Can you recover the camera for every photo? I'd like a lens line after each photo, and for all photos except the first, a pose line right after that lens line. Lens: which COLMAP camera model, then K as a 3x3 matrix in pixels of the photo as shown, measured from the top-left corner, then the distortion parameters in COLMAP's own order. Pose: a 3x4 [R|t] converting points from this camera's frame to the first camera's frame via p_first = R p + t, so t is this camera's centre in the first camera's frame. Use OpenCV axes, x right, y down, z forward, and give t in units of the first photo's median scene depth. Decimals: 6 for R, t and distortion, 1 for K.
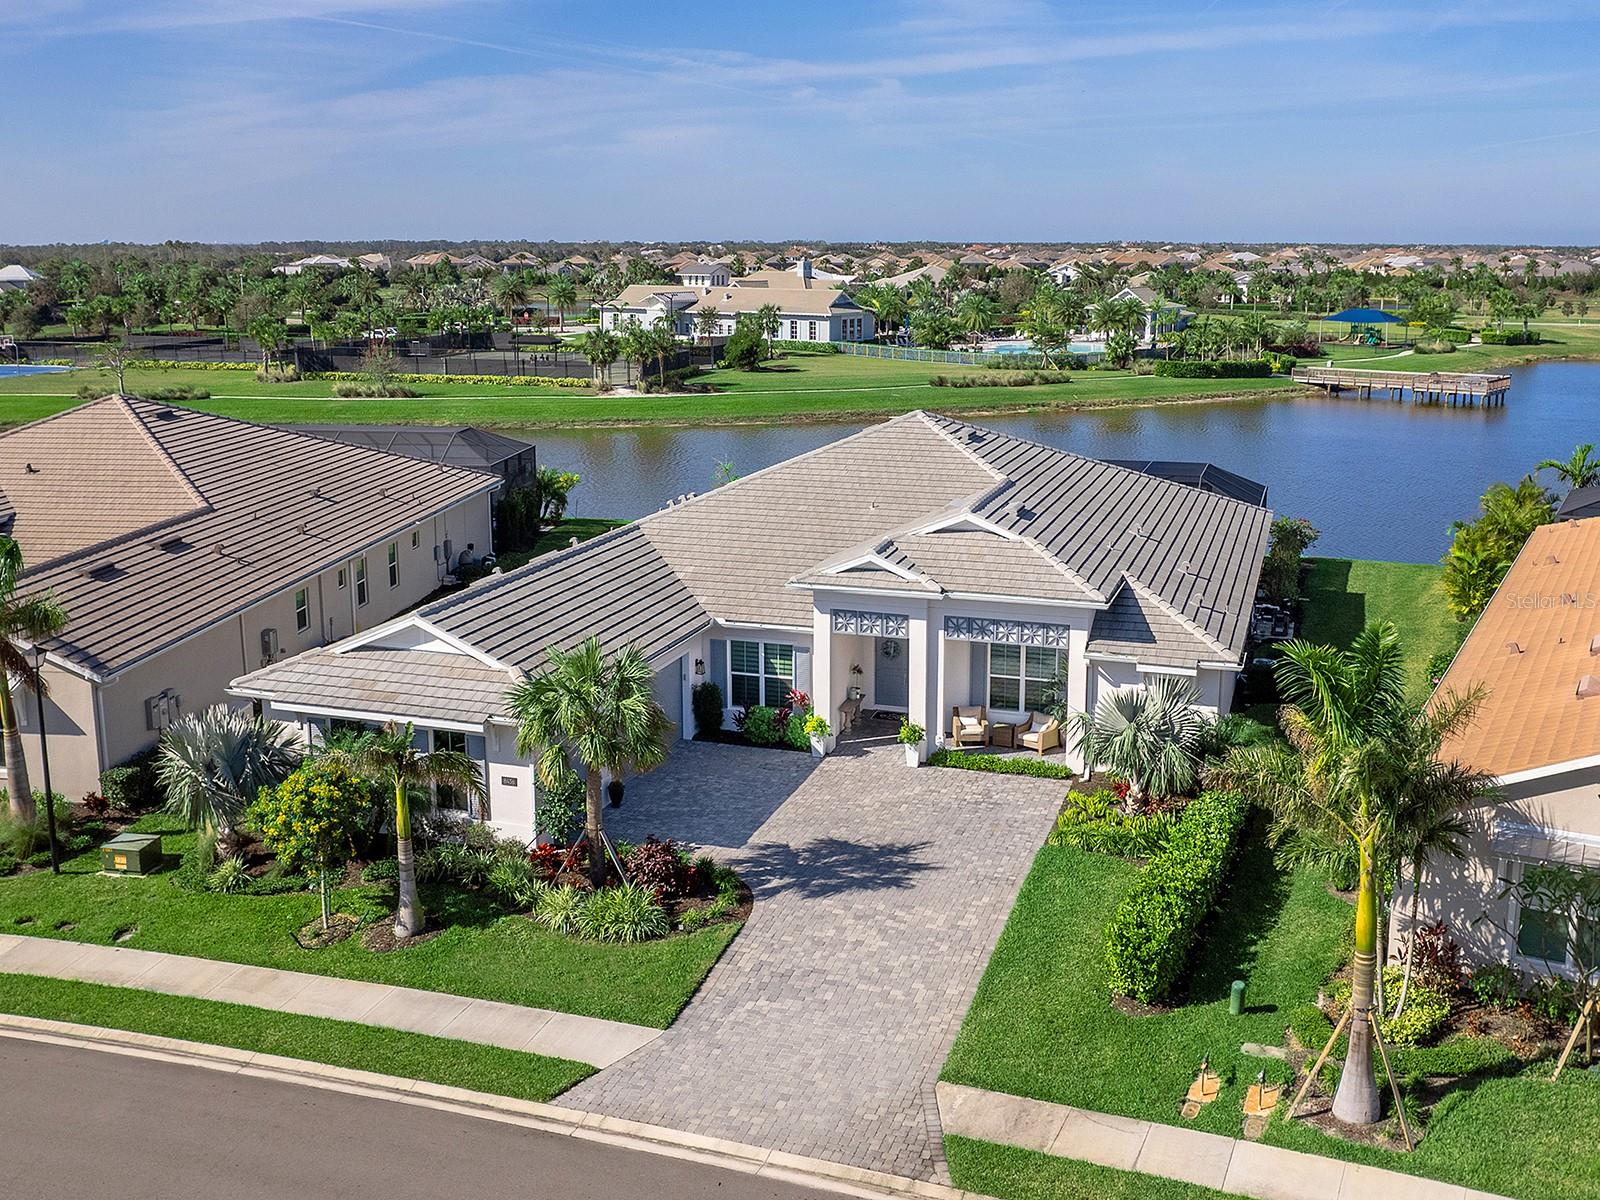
lens RADIAL K [[1573.8, 0, 824.4], [0, 1573.8, 539.6], [0, 0, 1]] dist [-0.045811, -0.013192]
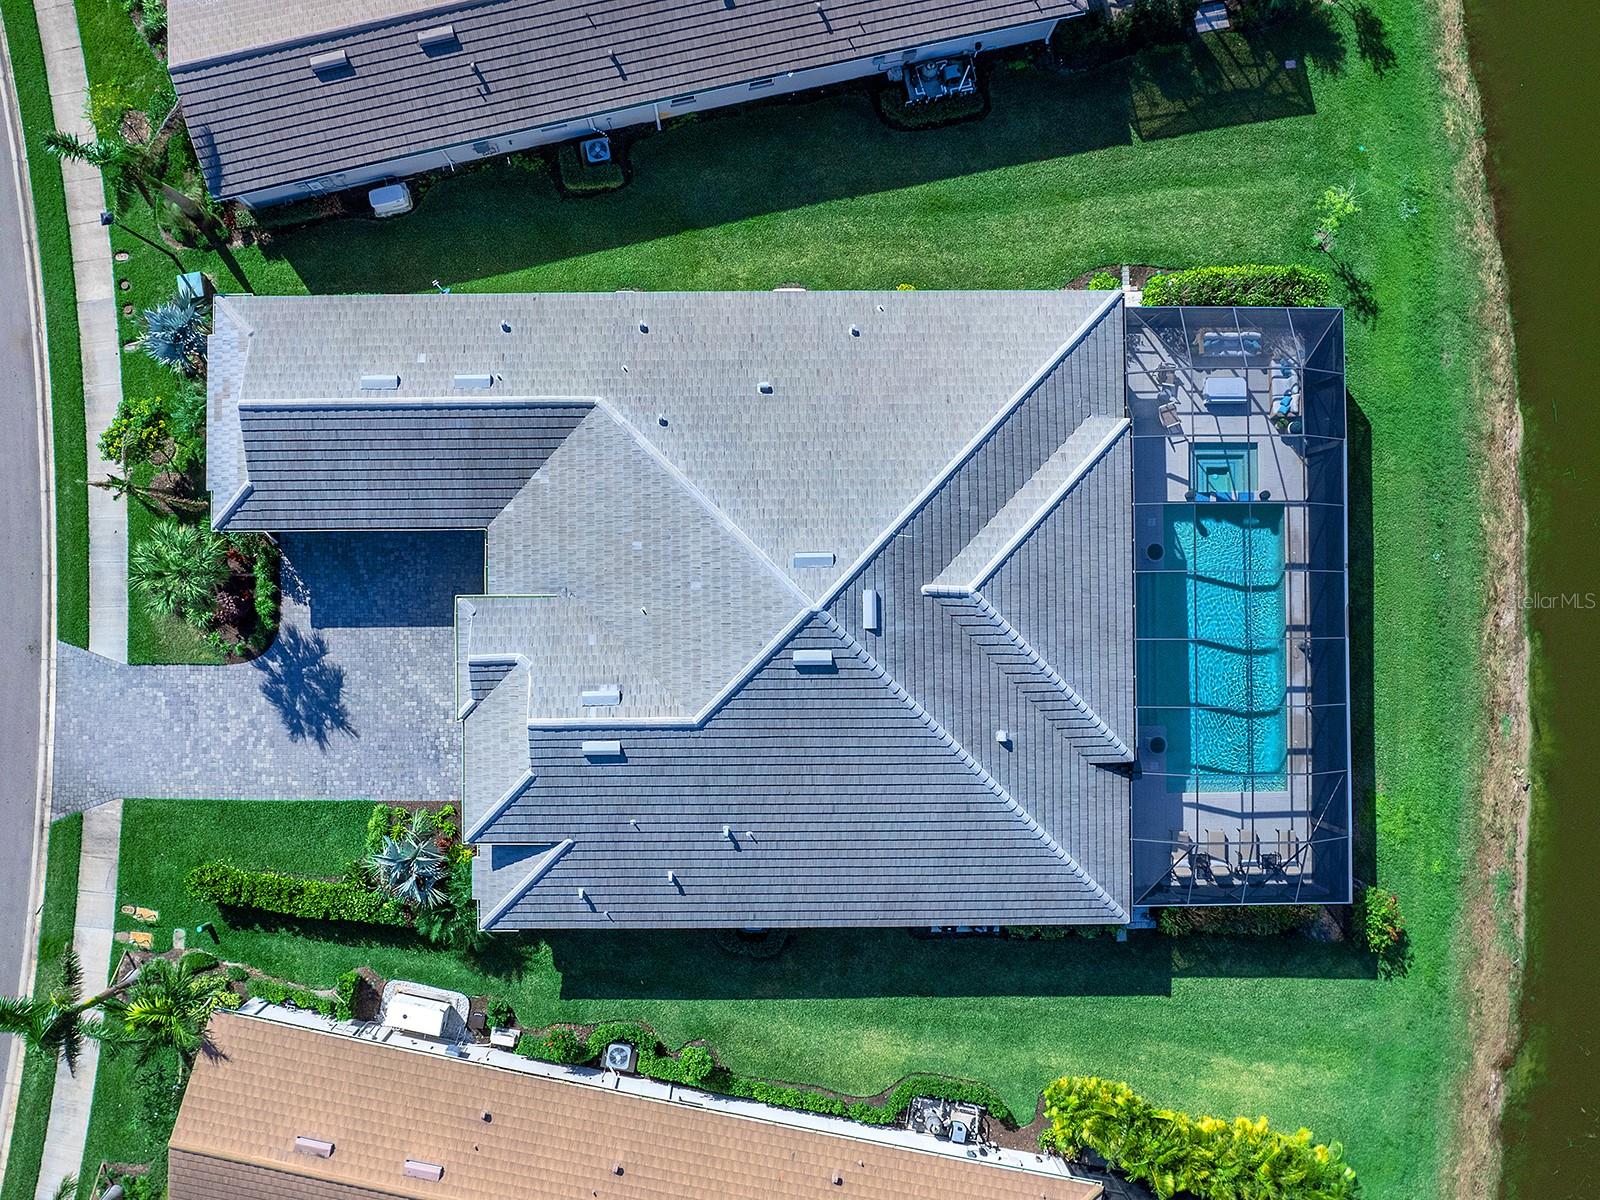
lens RADIAL K [[1398.2, 0, 794.6], [0, 1398.2, 596.2], [0, 0, 1]] dist [-0.045085, -0.002791]
pose [[0.310459, 0.950473, -0.014699, 0.091356], [-0.172951, 0.071684, 0.982318, -1.306373], [0.934721, -0.302427, 0.186640, 1.187615]]
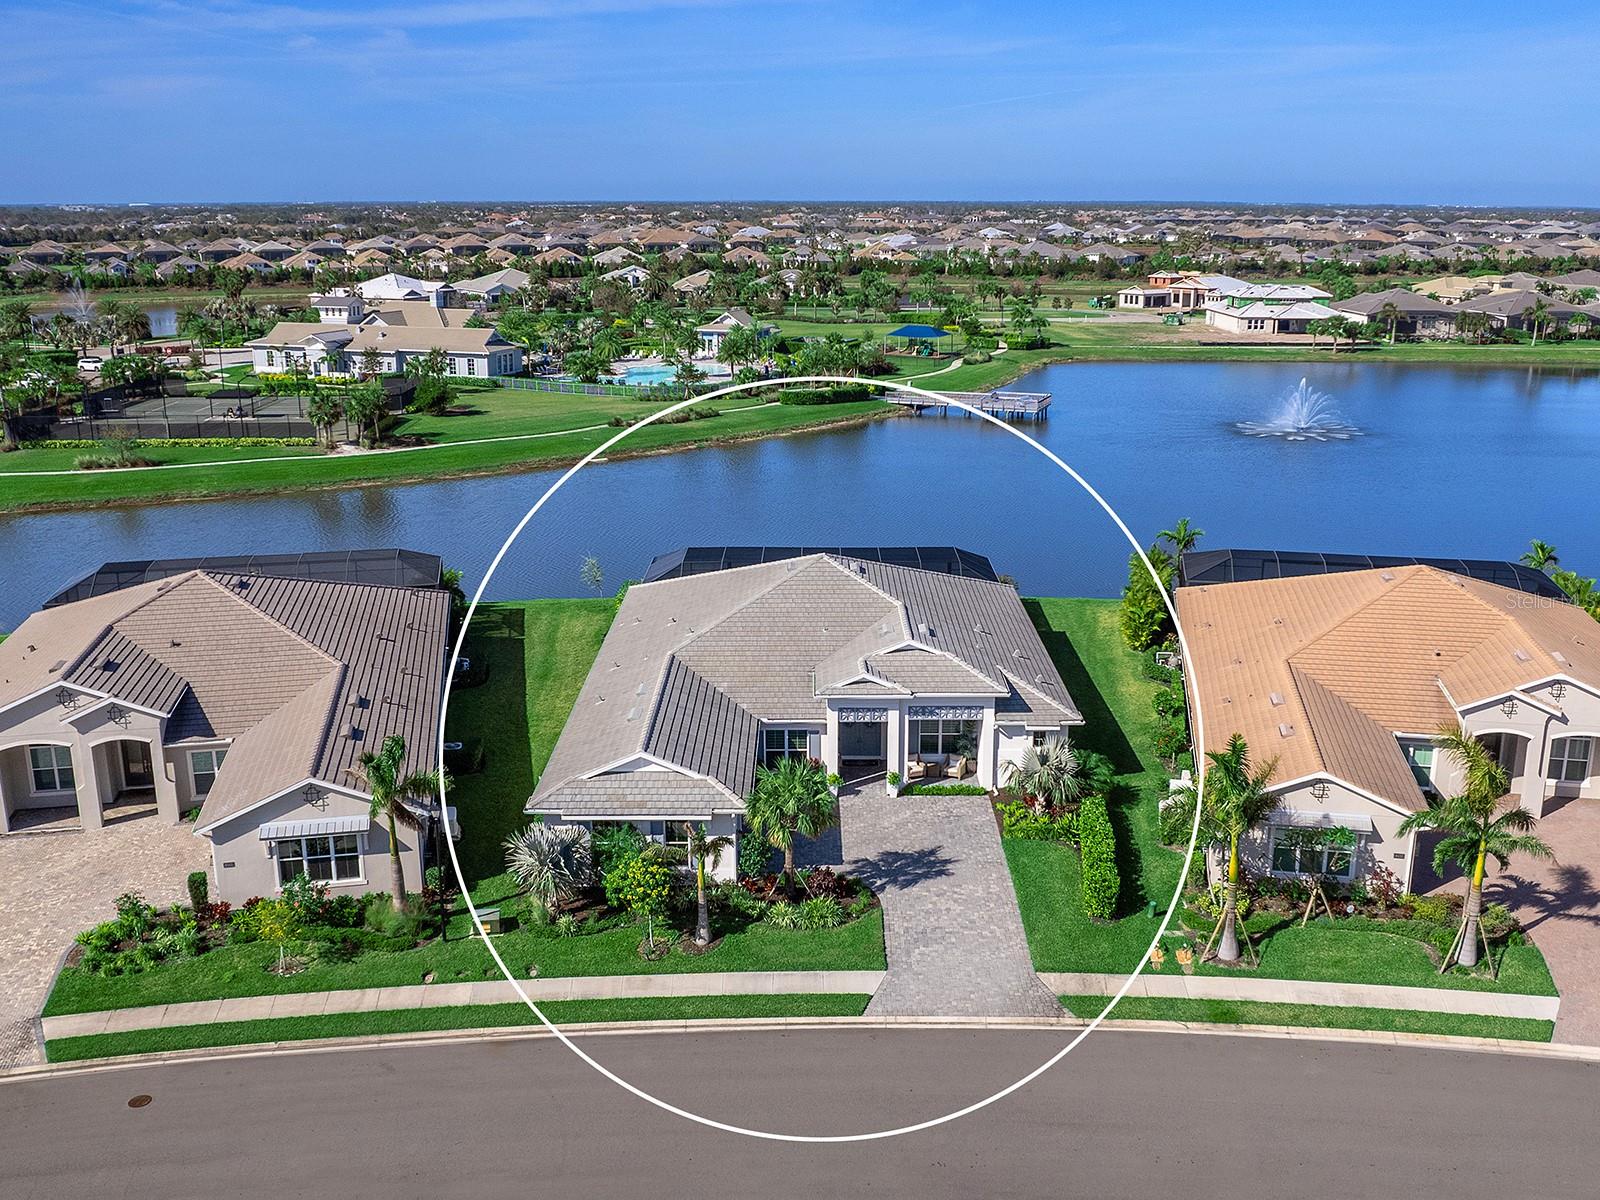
lens RADIAL K [[1491.3, 0, 837.2], [0, 1491.3, 602.3], [0, 0, 1]] dist [-0.043317, -0.016237]
pose [[0.946473, -0.083170, 0.311885, -0.534077], [0.057843, 0.994296, 0.089611, -0.230898], [-0.317559, -0.066774, 0.945885, -0.512493]]
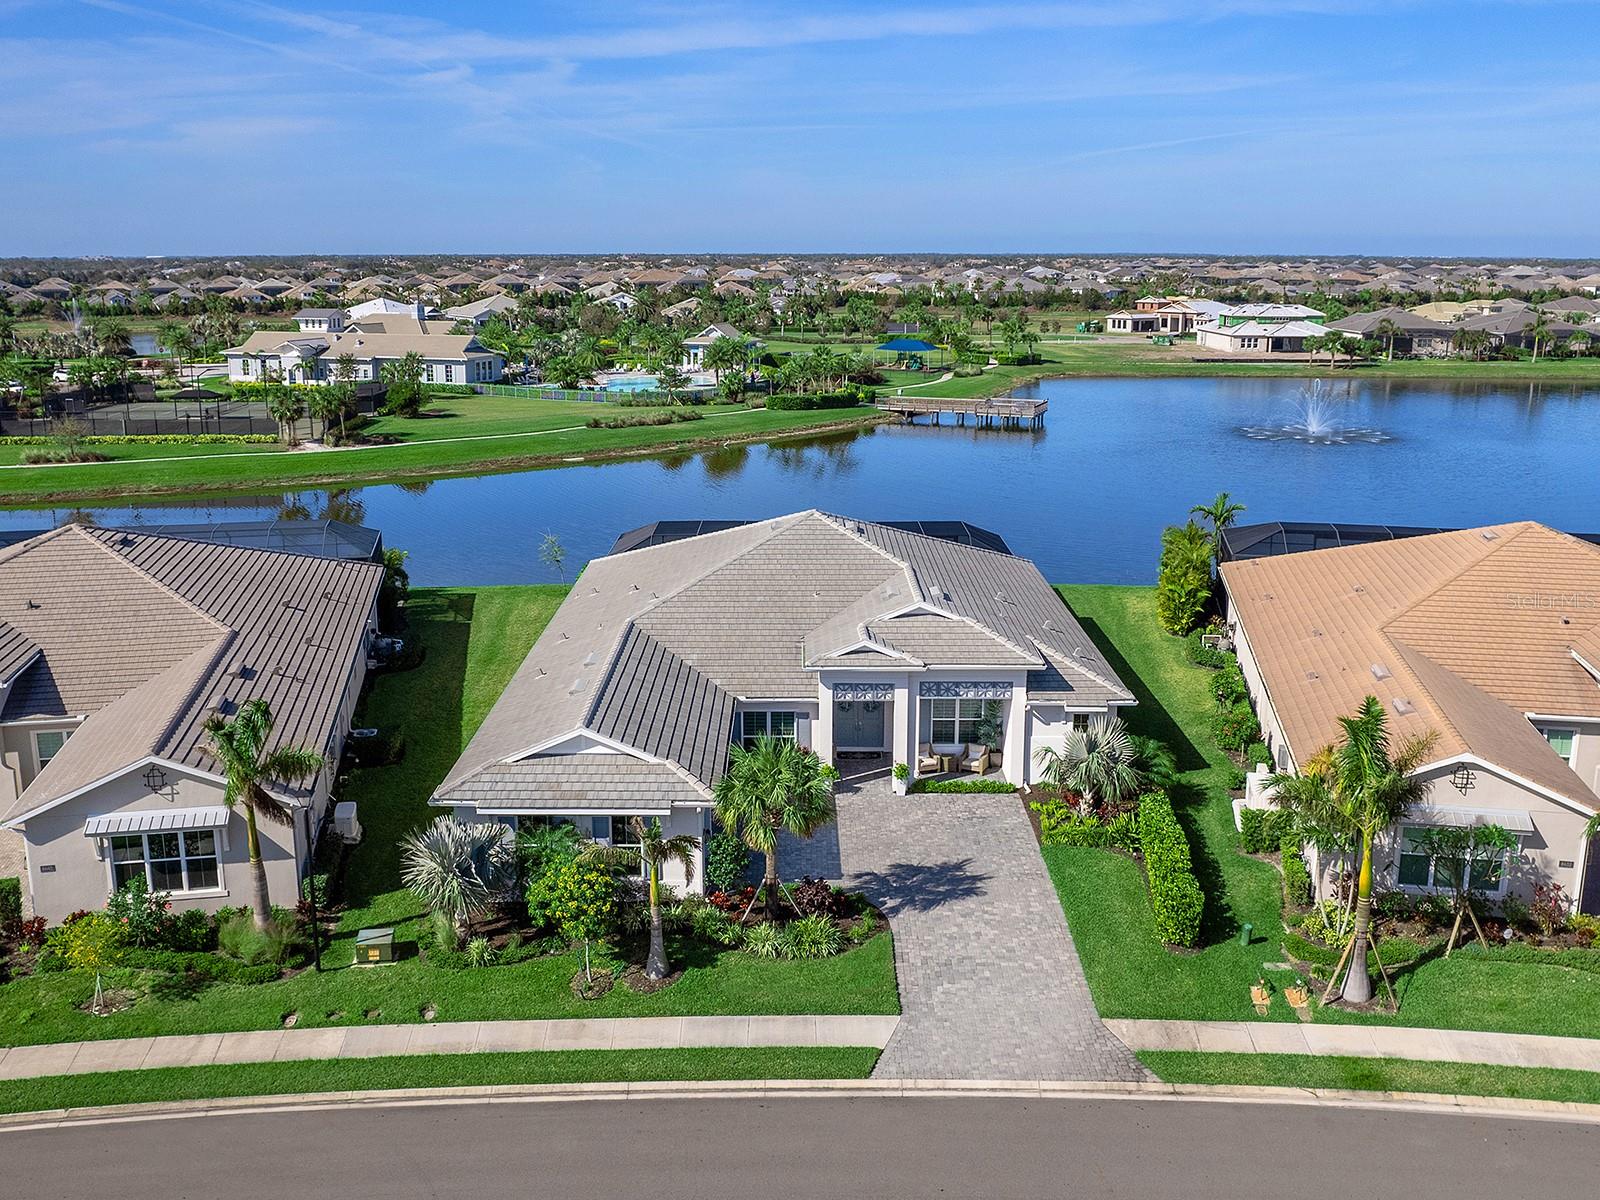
lens RADIAL K [[1443.3, 0, 797.7], [0, 1443.3, 573.2], [0, 0, 1]] dist [-0.044356, -0.013111]
pose [[0.951873, -0.067054, 0.299069, -0.431941], [0.057118, 0.997490, 0.041851, -0.113959], [-0.301124, -0.022755, 0.953313, -0.158644]]
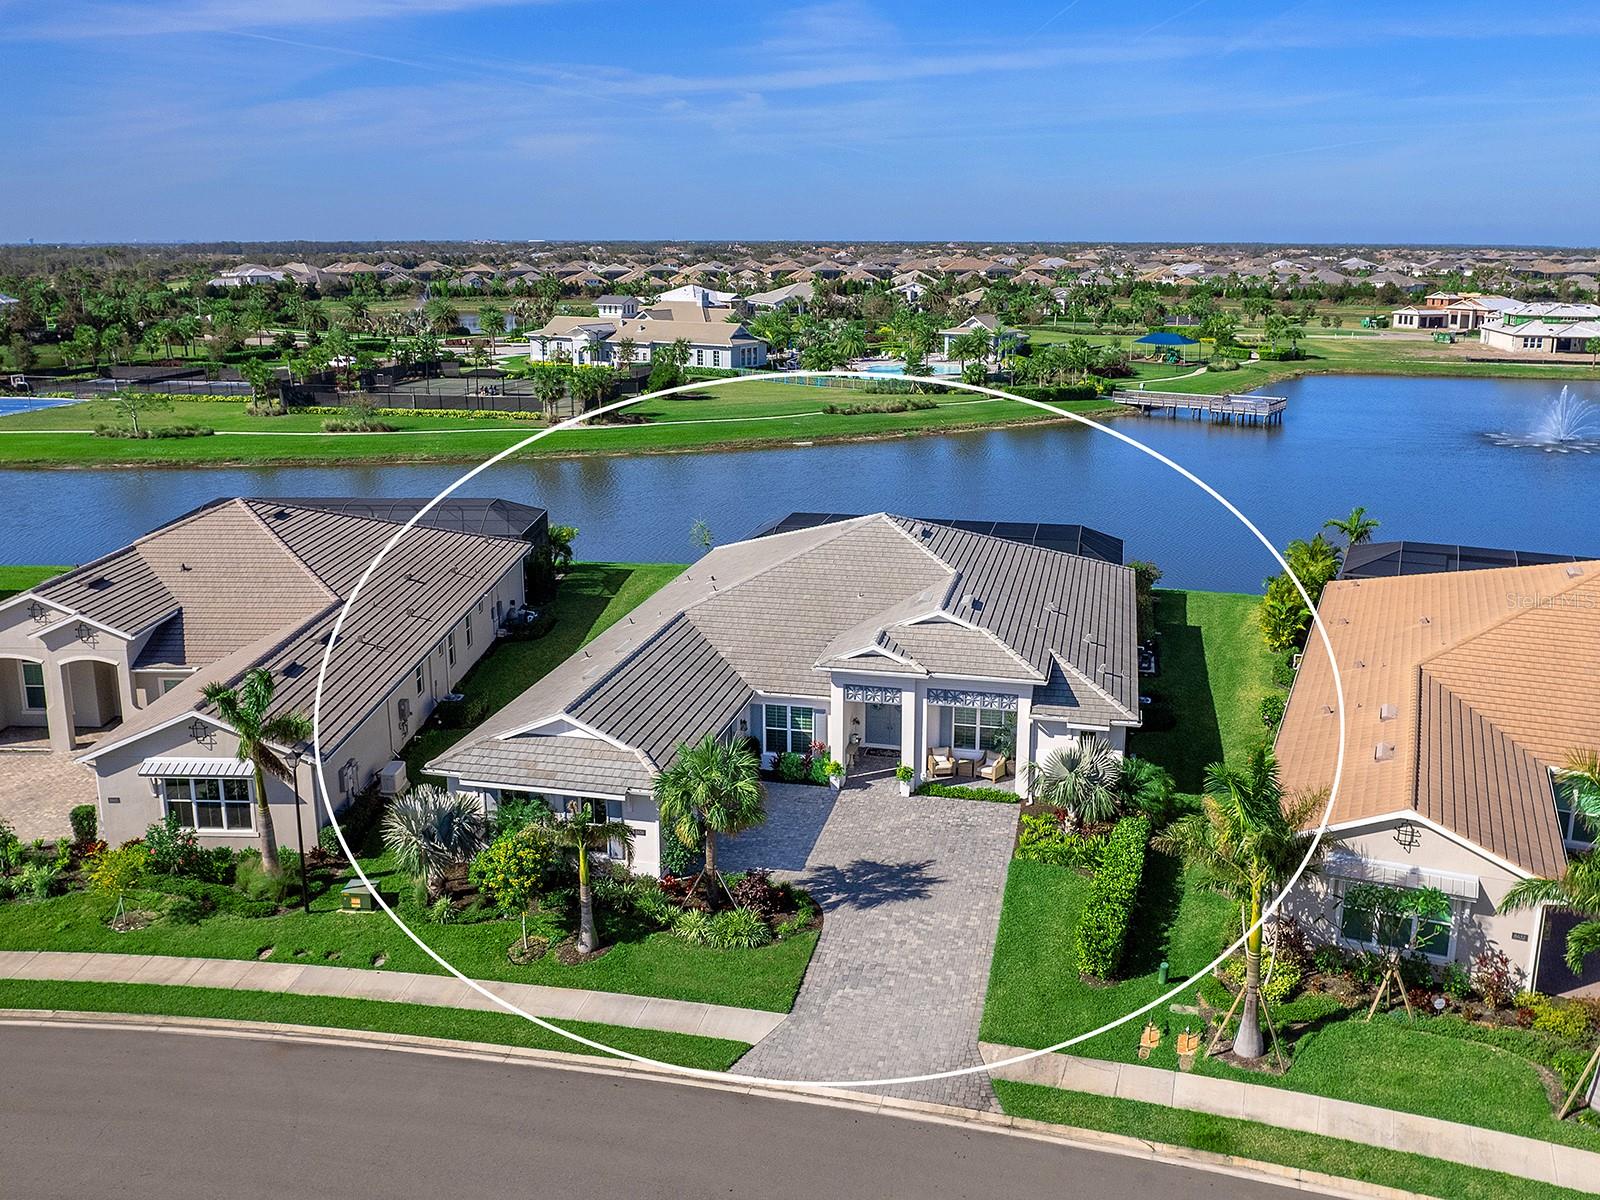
lens RADIAL K [[1368.7, 0, 823.8], [0, 1368.7, 543.2], [0, 0, 1]] dist [-0.047772, -0.009567]
pose [[0.995236, -0.019615, 0.095497, -0.142747], [0.016441, 0.999290, 0.033913, -0.136693], [-0.096095, -0.032182, 0.994852, -0.210451]]
